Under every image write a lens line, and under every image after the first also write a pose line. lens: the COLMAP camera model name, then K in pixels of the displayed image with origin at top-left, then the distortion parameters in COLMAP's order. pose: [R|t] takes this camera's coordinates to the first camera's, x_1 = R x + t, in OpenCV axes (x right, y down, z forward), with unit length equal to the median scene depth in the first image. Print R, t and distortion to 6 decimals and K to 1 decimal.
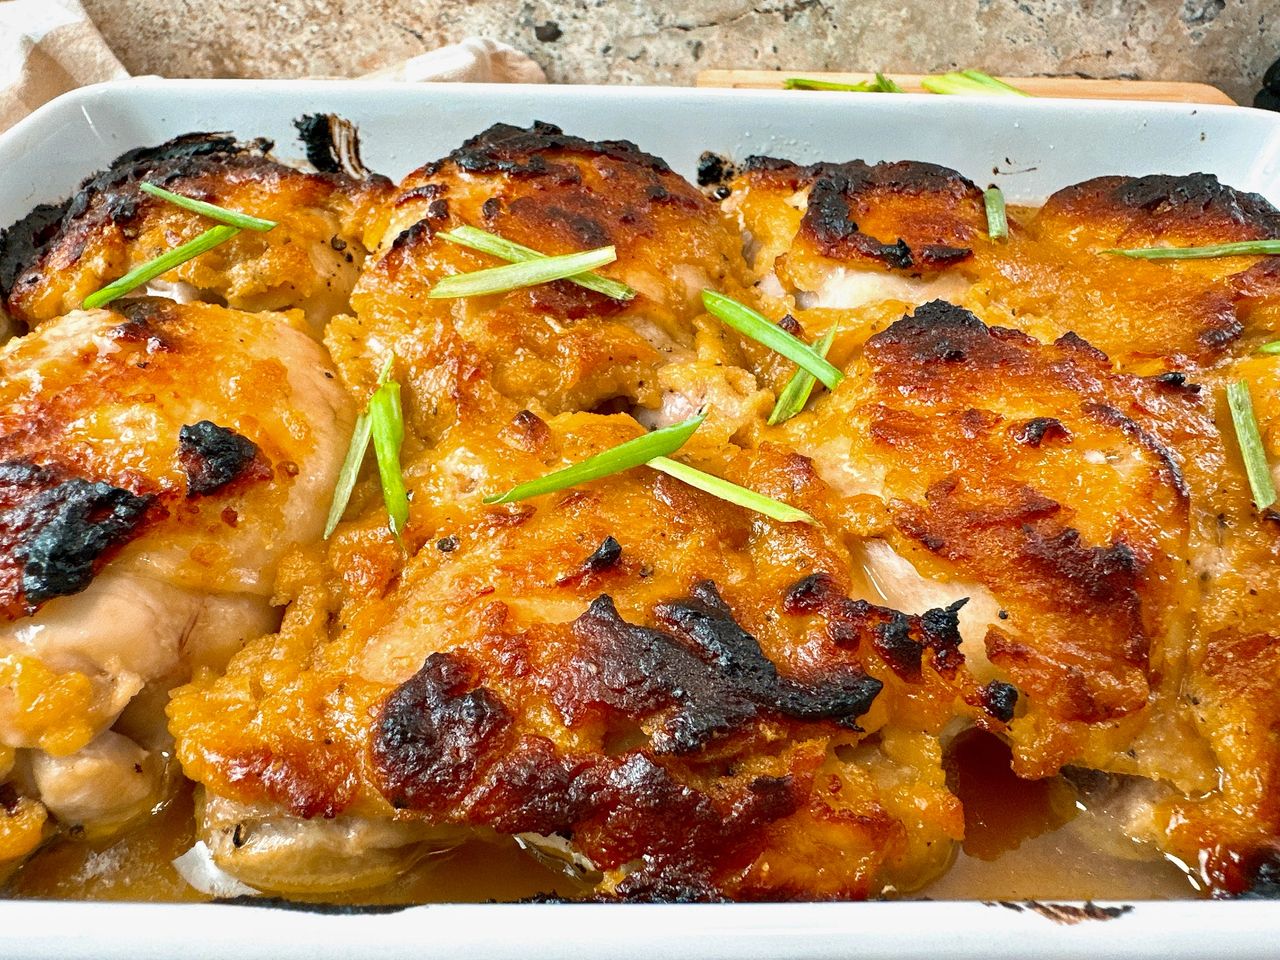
lens RADIAL K [[926.2, 0, 642.1], [0, 926.2, 457.2], [0, 0, 1]] dist [-0.007578, -0.000455]
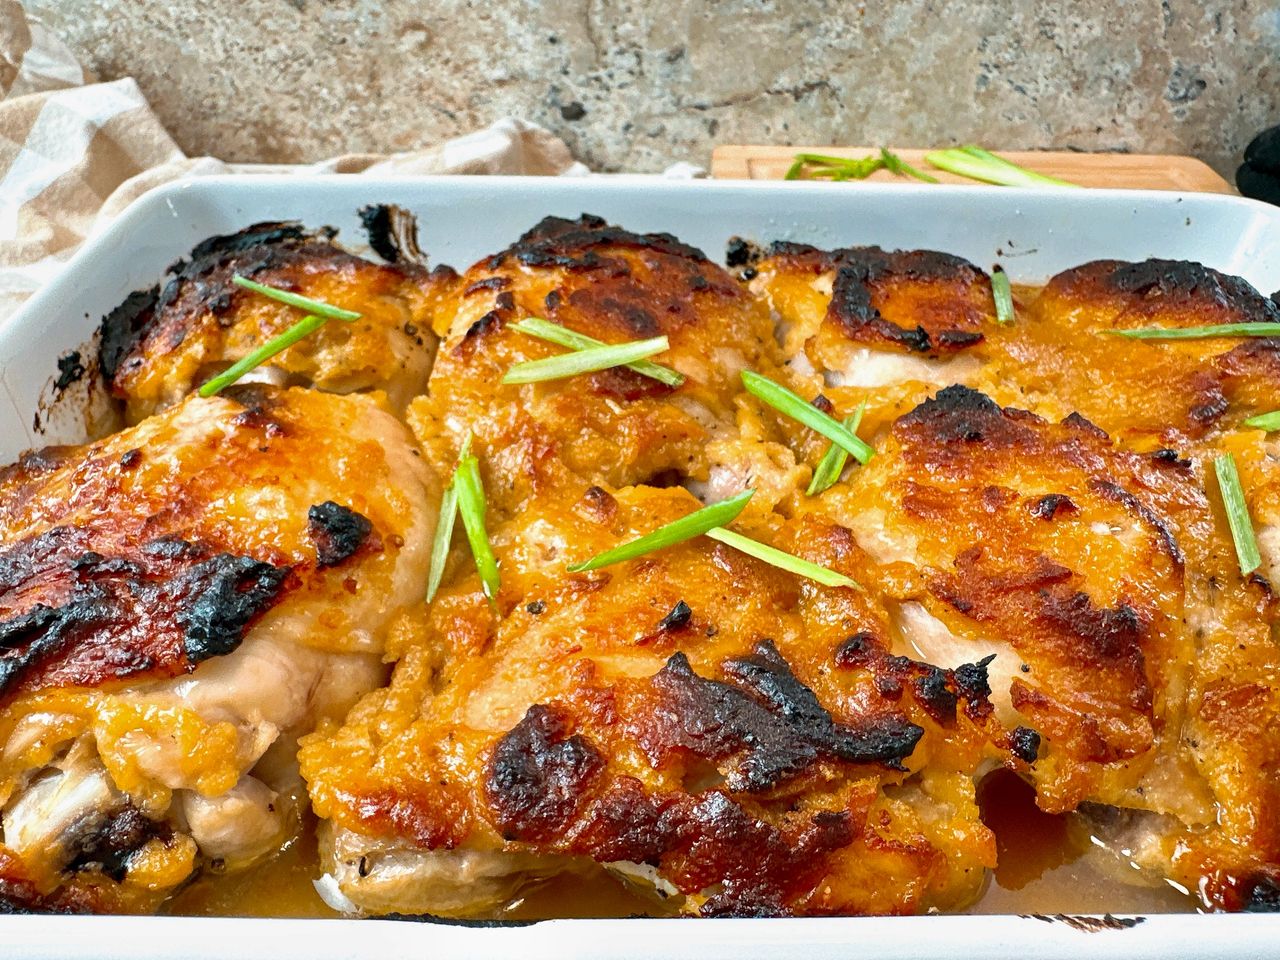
lens RADIAL K [[926.2, 0, 642.1], [0, 926.2, 457.2], [0, 0, 1]] dist [-0.007578, -0.000455]
pose [[0.999991, -0.003928, 0.001806, -0.075794], [0.004008, 0.998903, -0.046666, -0.035149], [-0.001621, 0.046673, 0.998909, -0.139772]]
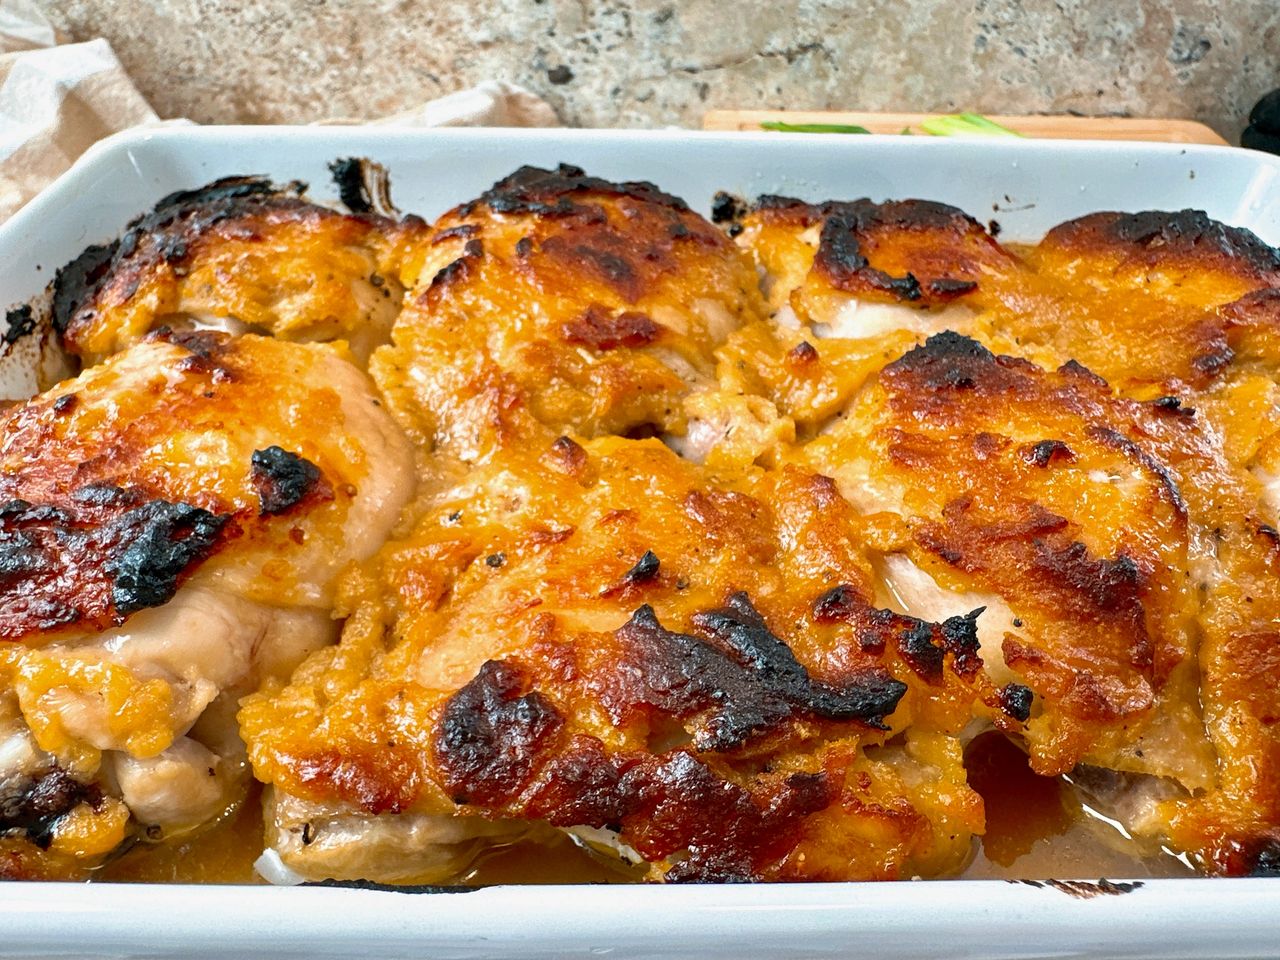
lens RADIAL K [[926.2, 0, 642.1], [0, 926.2, 457.2], [0, 0, 1]] dist [-0.007578, -0.000455]
pose [[0.999985, -0.005300, 0.001409, -0.039357], [0.005344, 0.999440, -0.033037, 0.010312], [-0.001233, 0.033044, 0.999453, -0.069144]]
